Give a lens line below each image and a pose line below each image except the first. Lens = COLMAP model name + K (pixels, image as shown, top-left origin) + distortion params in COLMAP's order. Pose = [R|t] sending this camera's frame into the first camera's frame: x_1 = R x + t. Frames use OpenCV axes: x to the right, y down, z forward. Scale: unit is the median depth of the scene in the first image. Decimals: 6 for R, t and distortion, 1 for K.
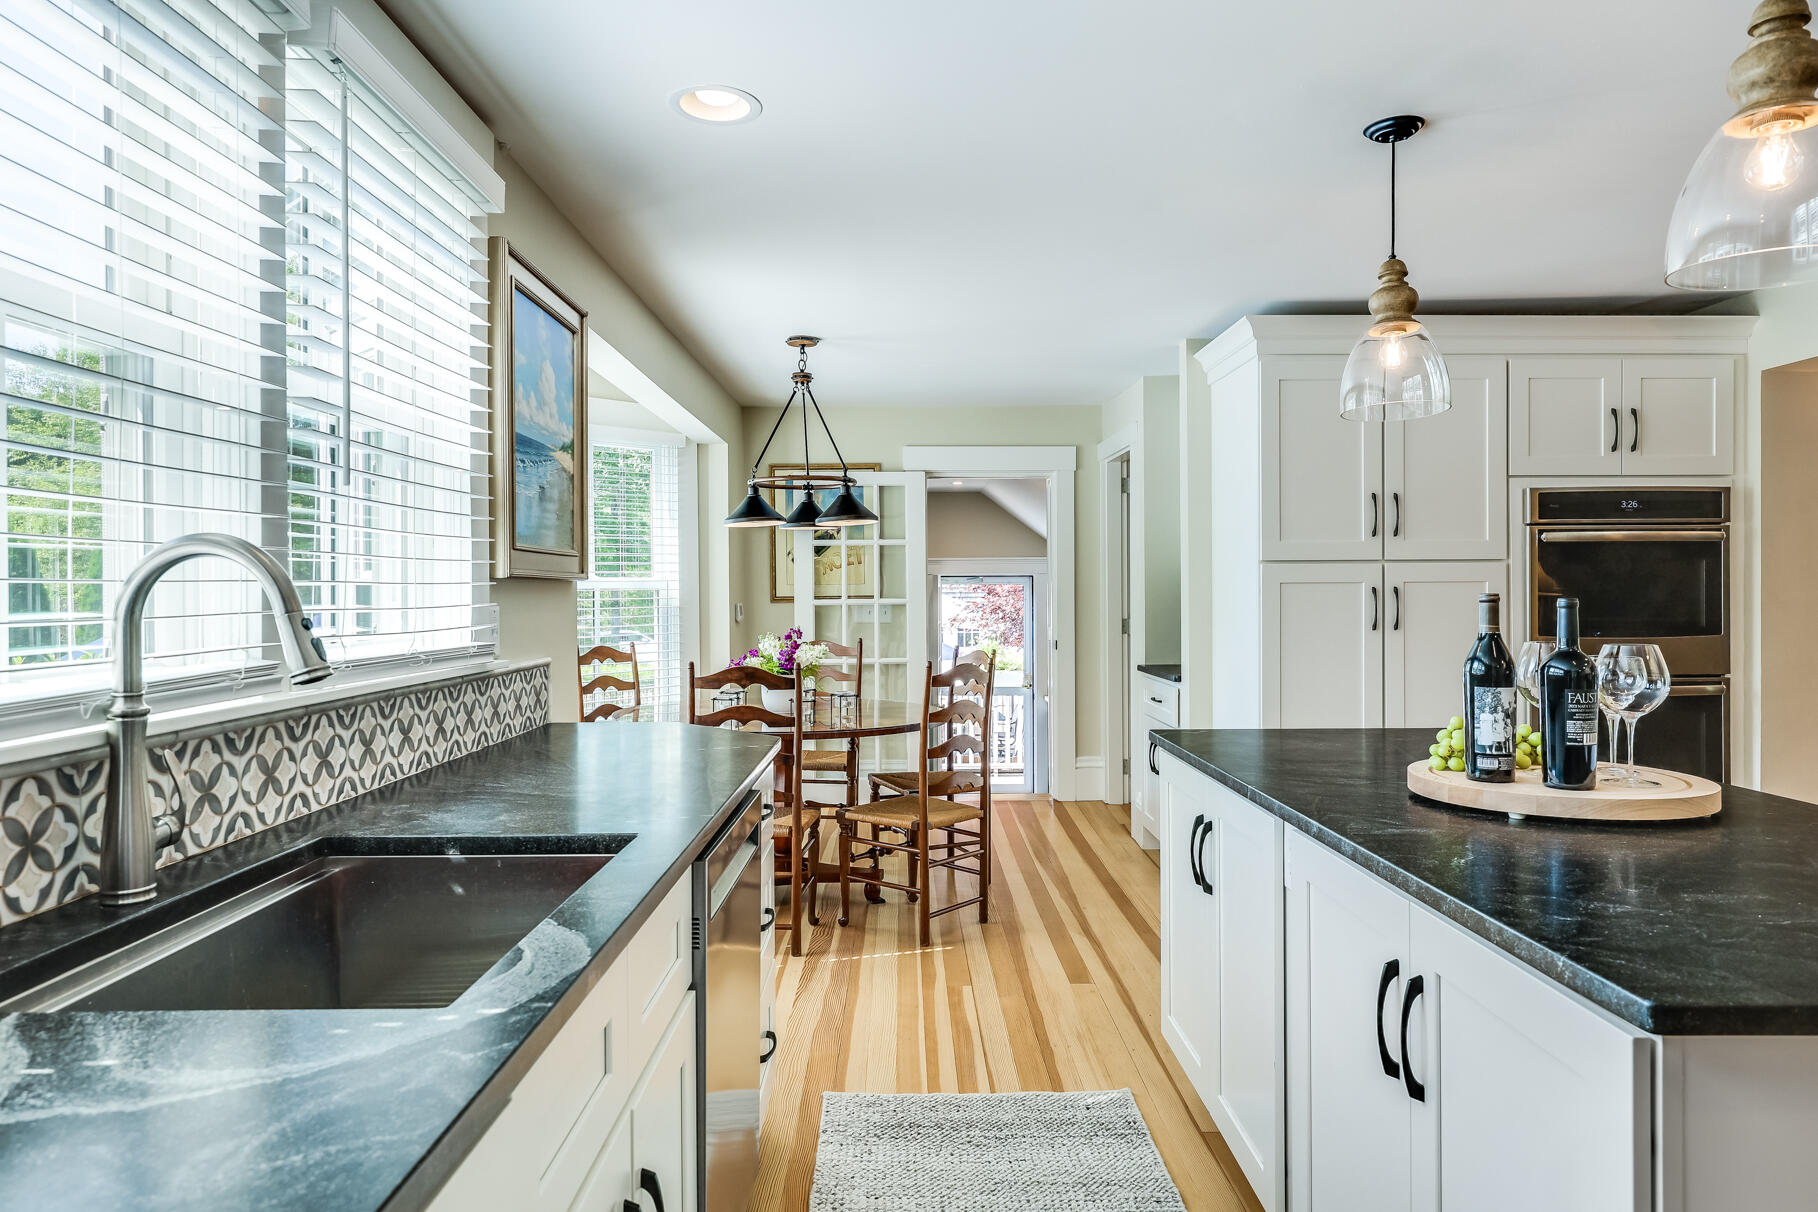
lens RADIAL K [[1099.5, 0, 913.8], [0, 1099.5, 599.3], [0, 0, 1]] dist [0.001661, 0.001585]
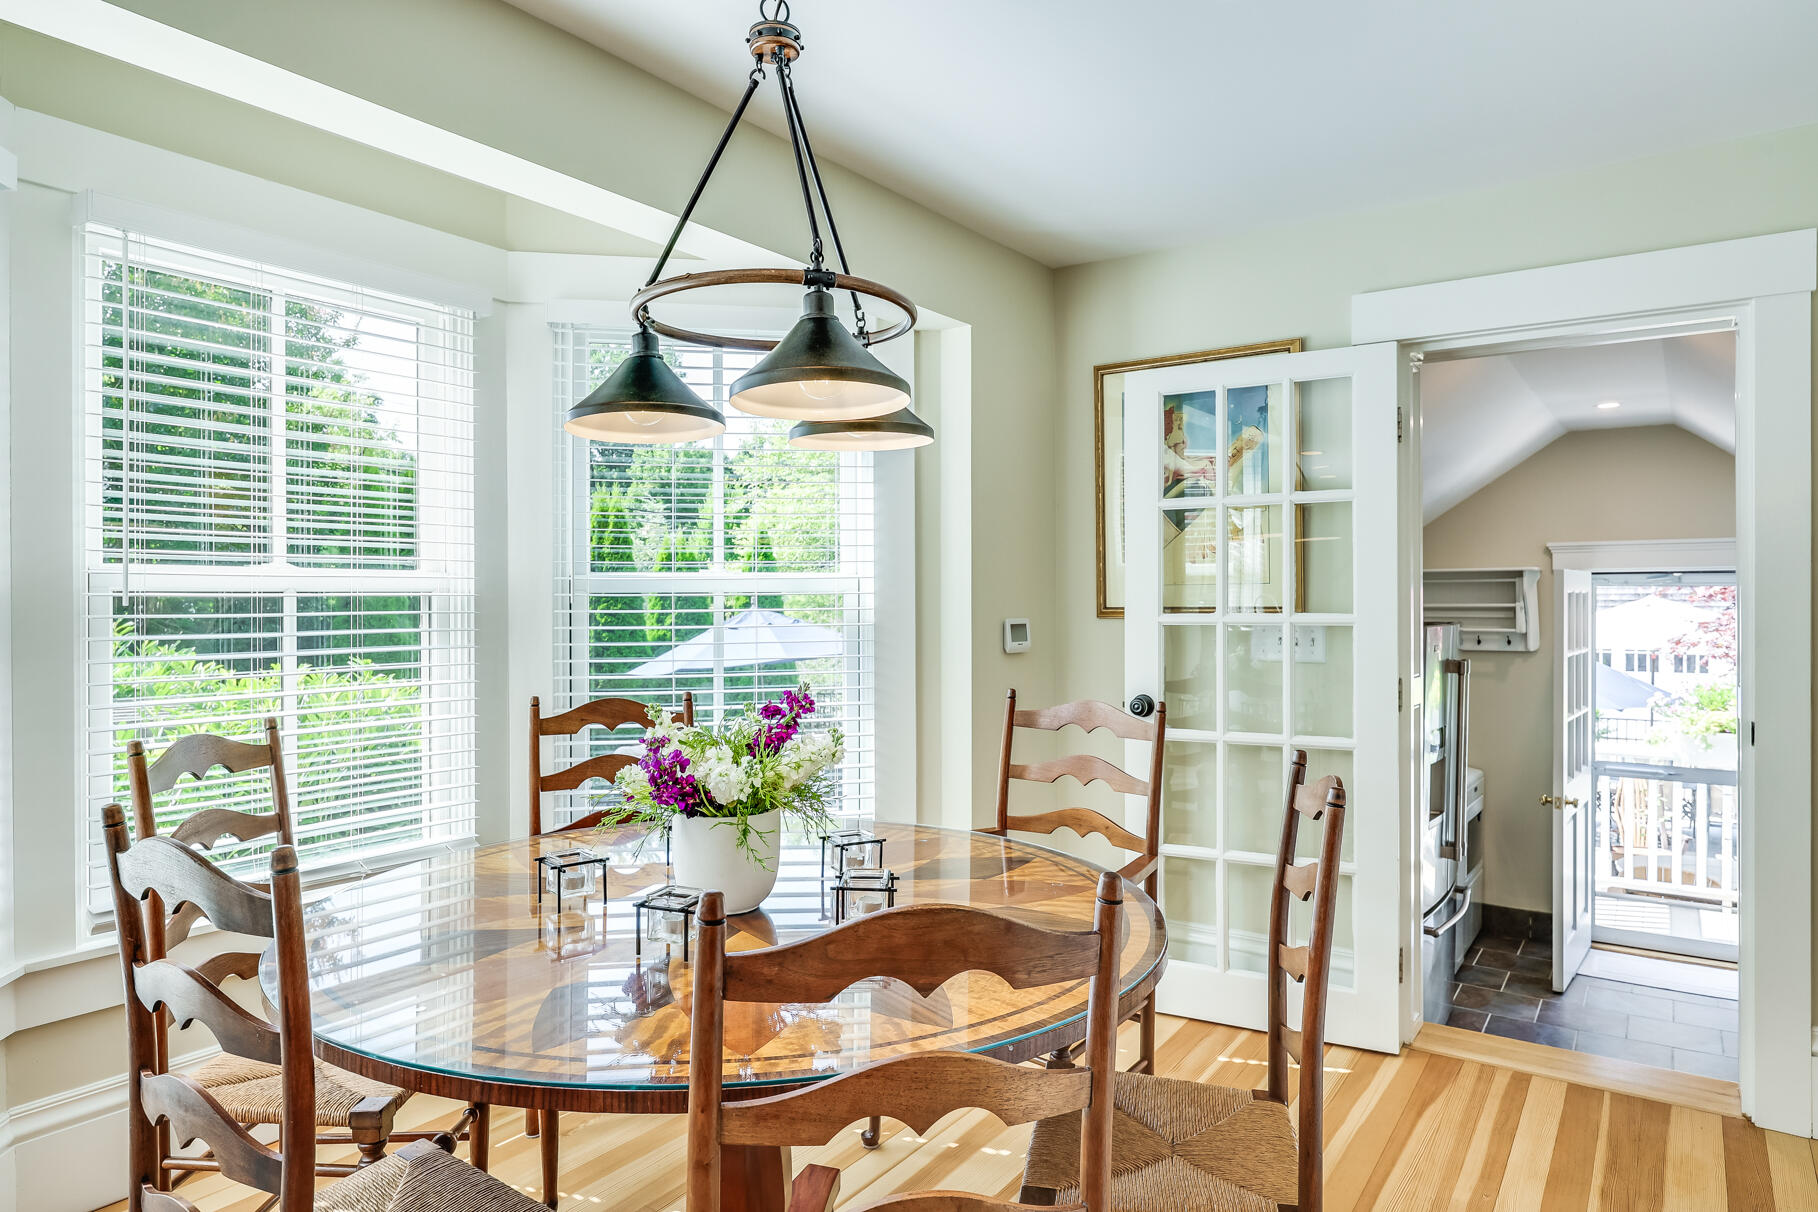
lens RADIAL K [[1099.5, 0, 913.8], [0, 1099.5, 599.3], [0, 0, 1]] dist [0.001661, 0.001585]
pose [[0.816166, 0.007094, -0.577774, 0.191421], [-0.007756, 0.999969, 0.001322, -0.010658], [0.577766, 0.003403, 0.816195, 0.856381]]
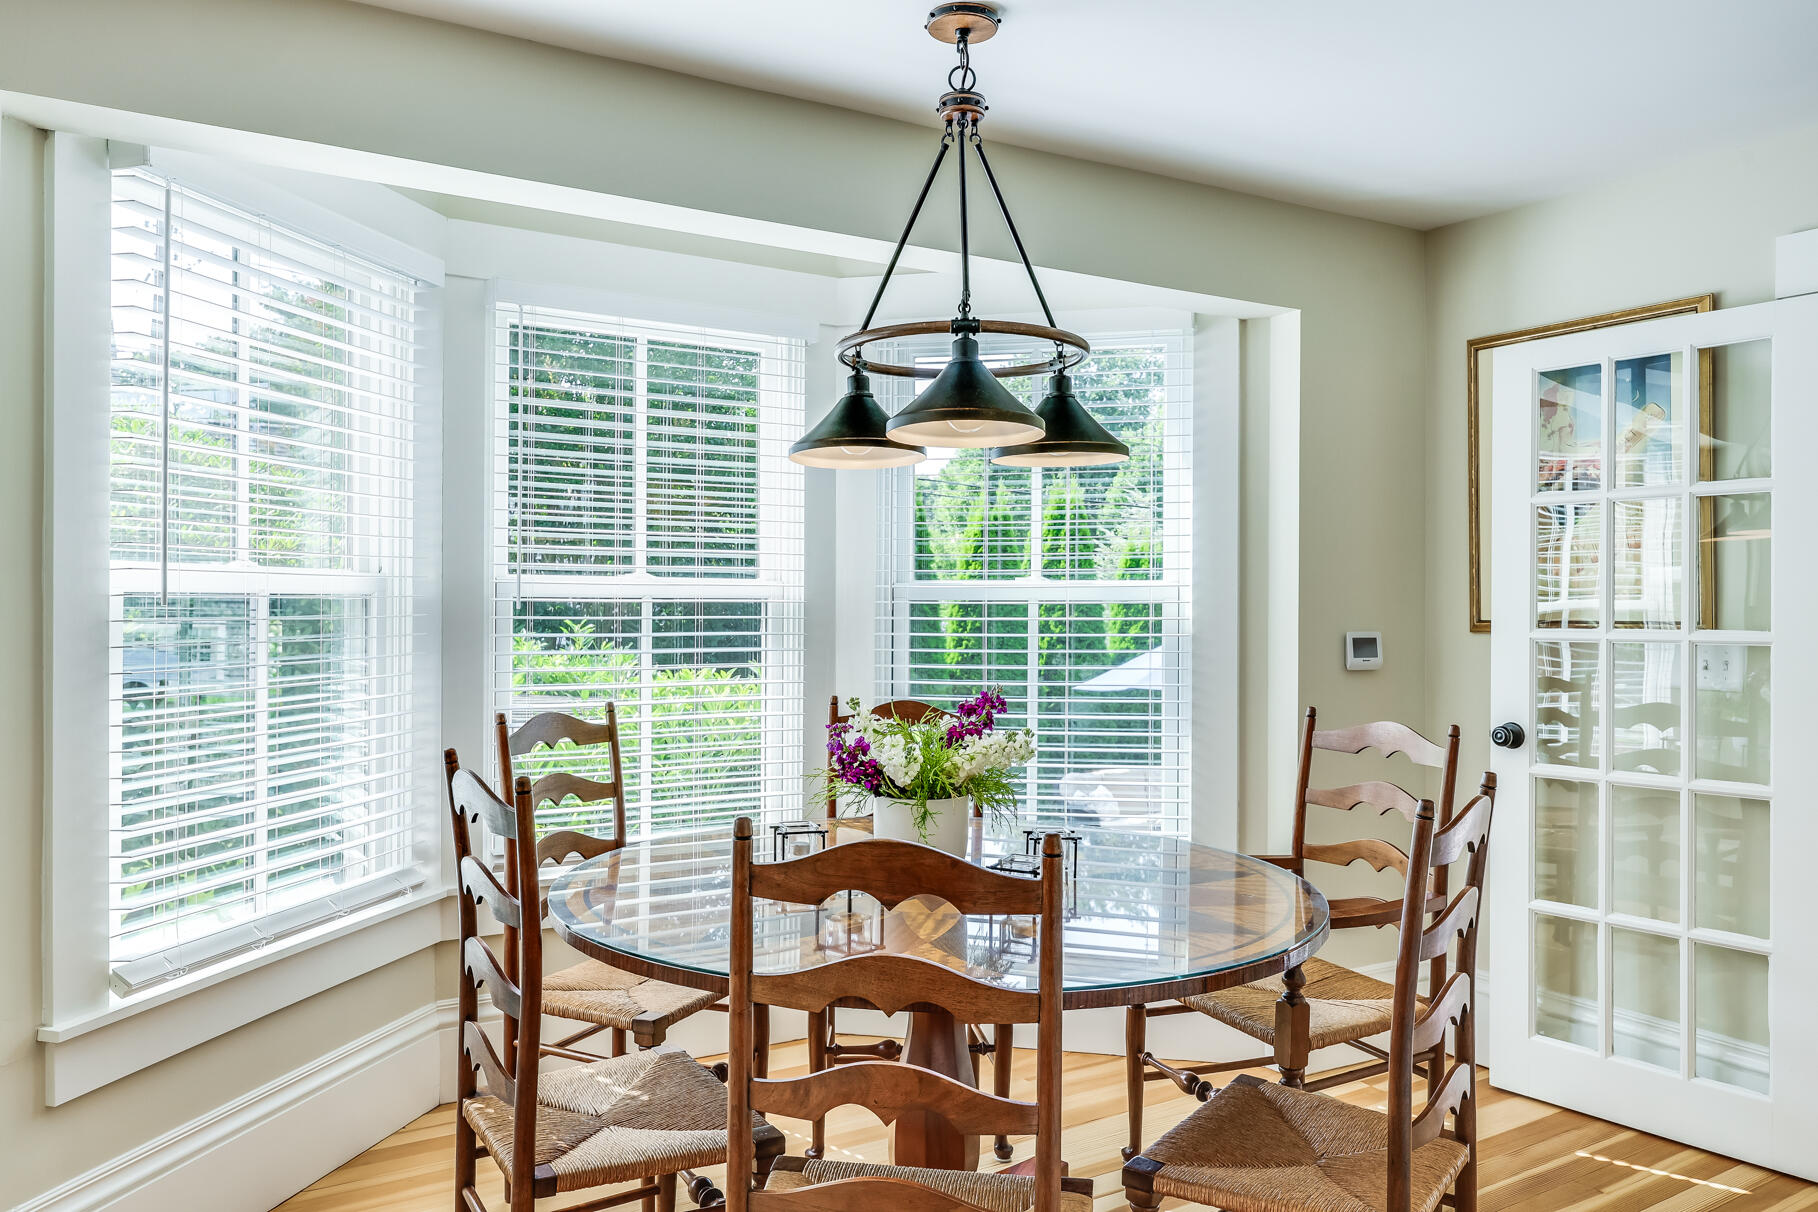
lens RADIAL K [[1327.4, 0, 930.6], [0, 1327.4, 603.5], [0, 0, 1]] dist [0.007112, 0.003377]
pose [[0.530125, 0.010444, -0.847855, 0.394030], [-0.014671, 0.999887, 0.003144, -0.013446], [0.847793, 0.010773, 0.530218, 0.859330]]
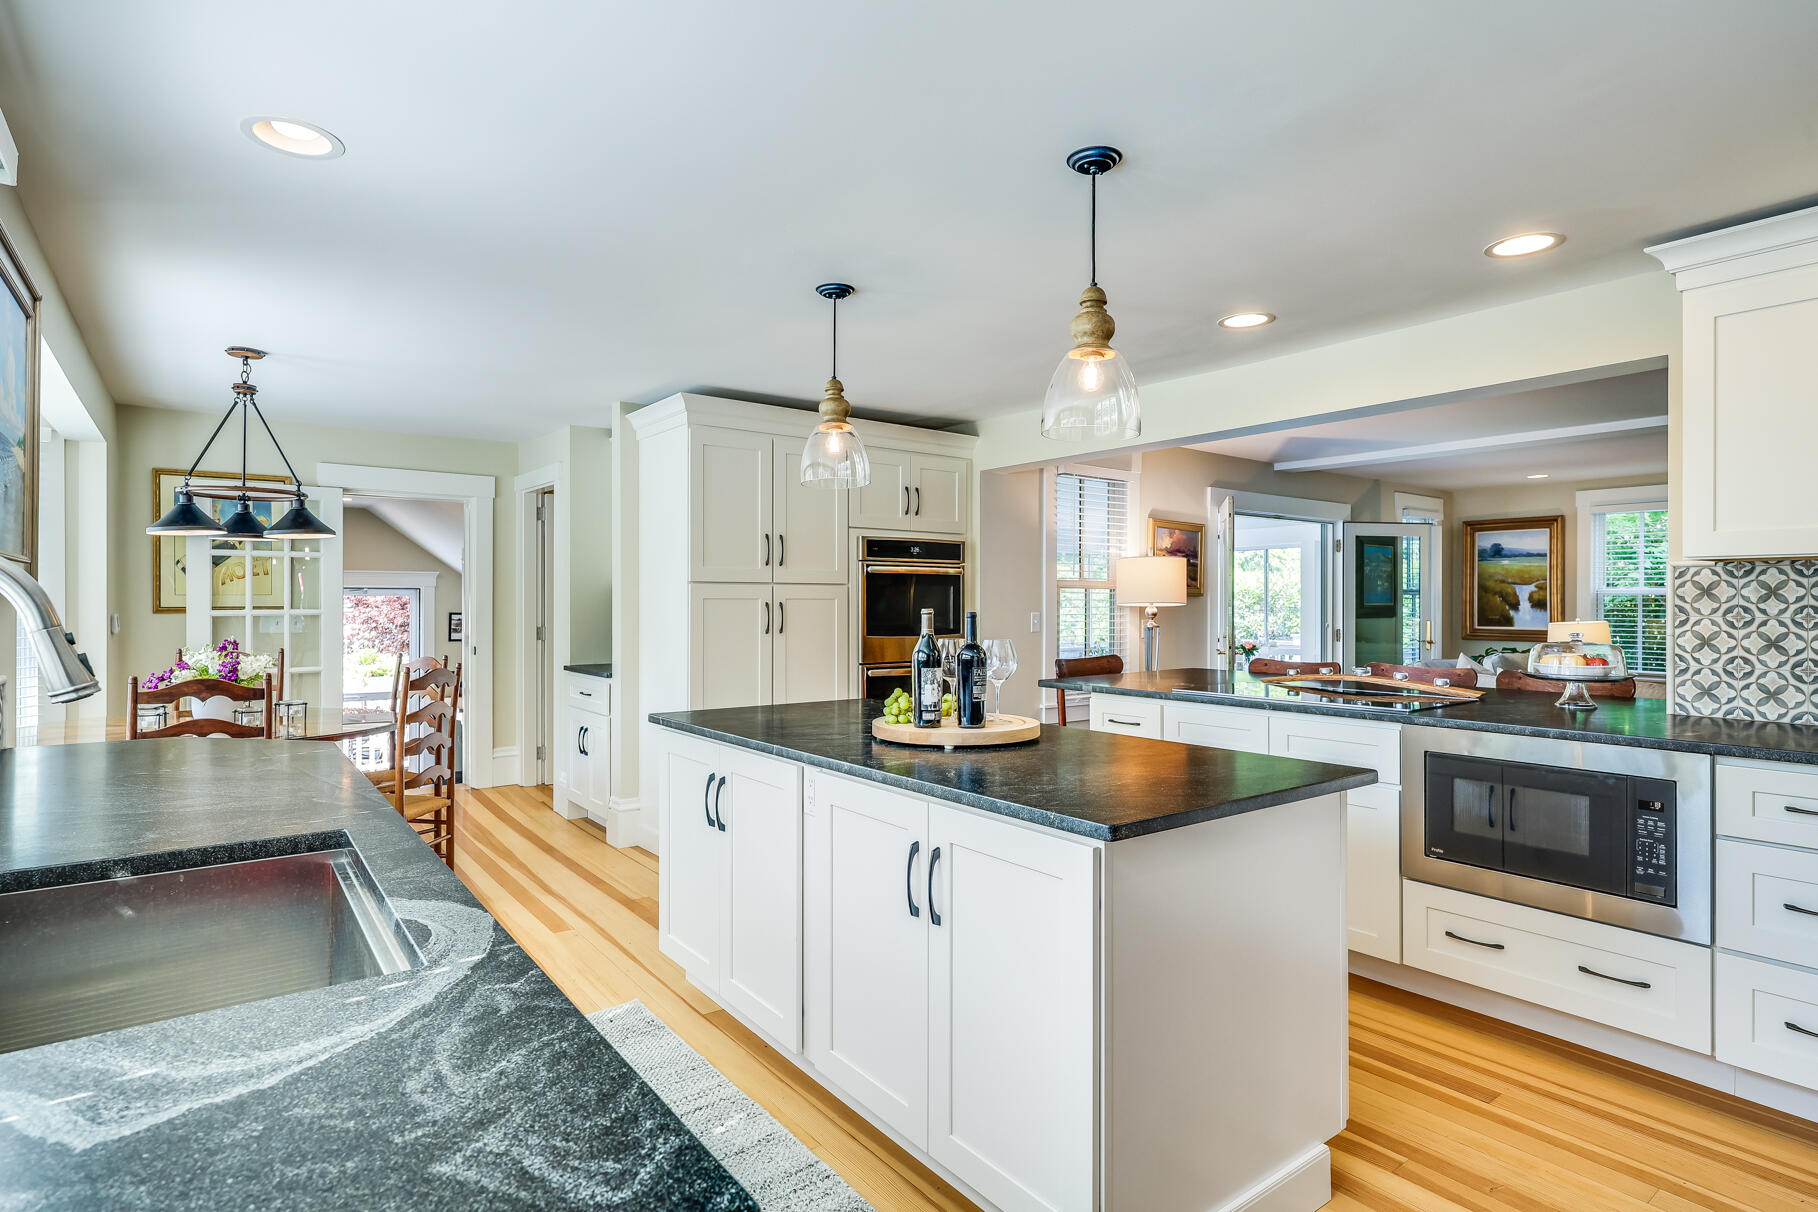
lens RADIAL K [[921.2, 0, 870.8], [0, 921.2, 601.2], [0, 0, 1]] dist [0.000378, 0.000405]
pose [[0.817593, 0.007602, 0.575747, -0.140001], [-0.002116, 0.999946, -0.010199, -0.001067], [-0.575793, 0.007121, 0.817564, -0.016283]]
